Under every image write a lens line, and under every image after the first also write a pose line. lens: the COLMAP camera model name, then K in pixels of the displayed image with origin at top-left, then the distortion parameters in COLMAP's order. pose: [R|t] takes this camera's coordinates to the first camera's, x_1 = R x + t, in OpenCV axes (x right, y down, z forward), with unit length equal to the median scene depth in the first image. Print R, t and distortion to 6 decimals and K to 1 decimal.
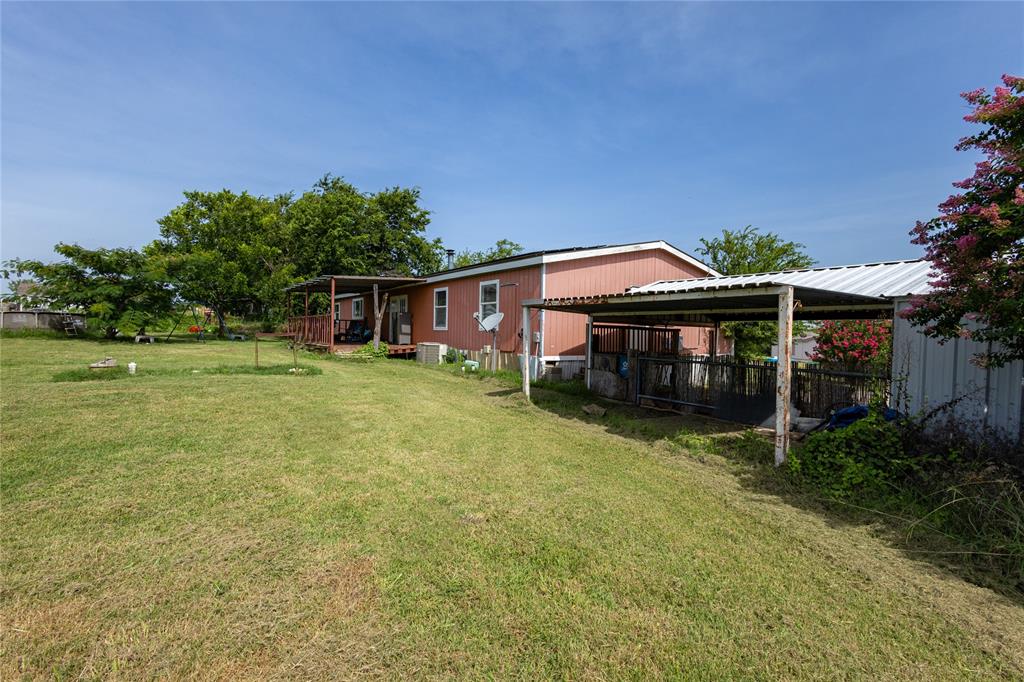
lens RADIAL K [[468.7, 0, 510.2], [0, 468.7, 340.7], [0, 0, 1]] dist [0.000944, 0.000261]
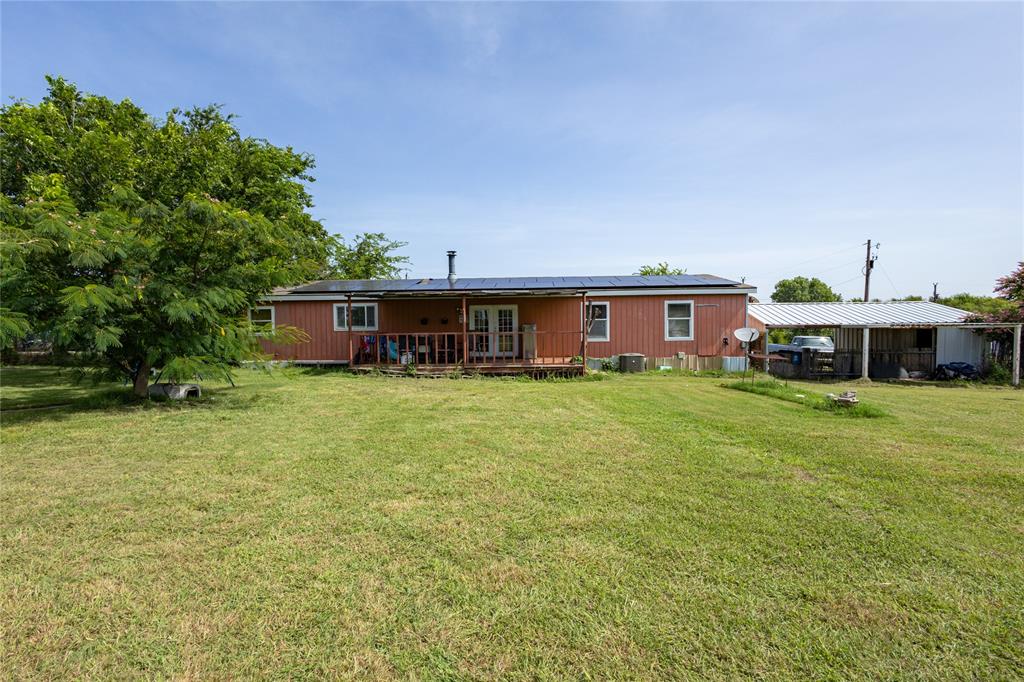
lens RADIAL K [[470.1, 0, 513.4], [0, 470.1, 339.7], [0, 0, 1]] dist [0.000061, -0.000139]
pose [[0.623722, -0.052404, 0.779888, -1.101422], [0.038449, 0.998599, 0.036350, -0.072867], [-0.780700, 0.007314, 0.624863, 0.480819]]
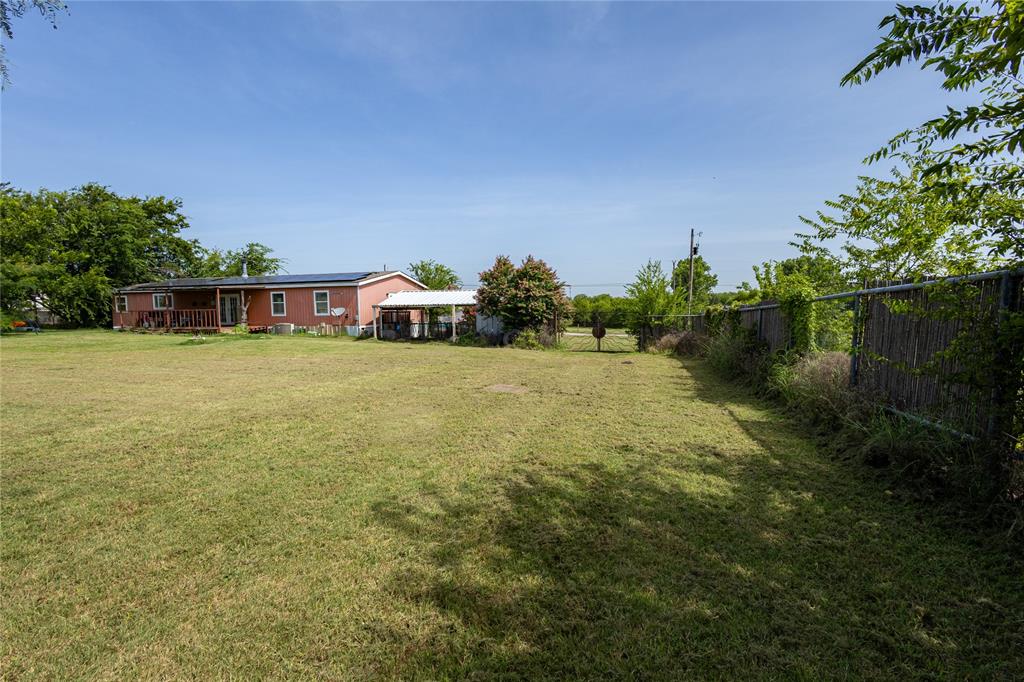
lens RADIAL K [[470.1, 0, 513.4], [0, 470.1, 339.7], [0, 0, 1]] dist [0.000061, -0.000139]
pose [[0.776392, -0.075126, 0.625756, -0.574656], [0.040316, 0.996757, 0.069646, -0.021582], [-0.628959, -0.028845, 0.776903, -0.910158]]
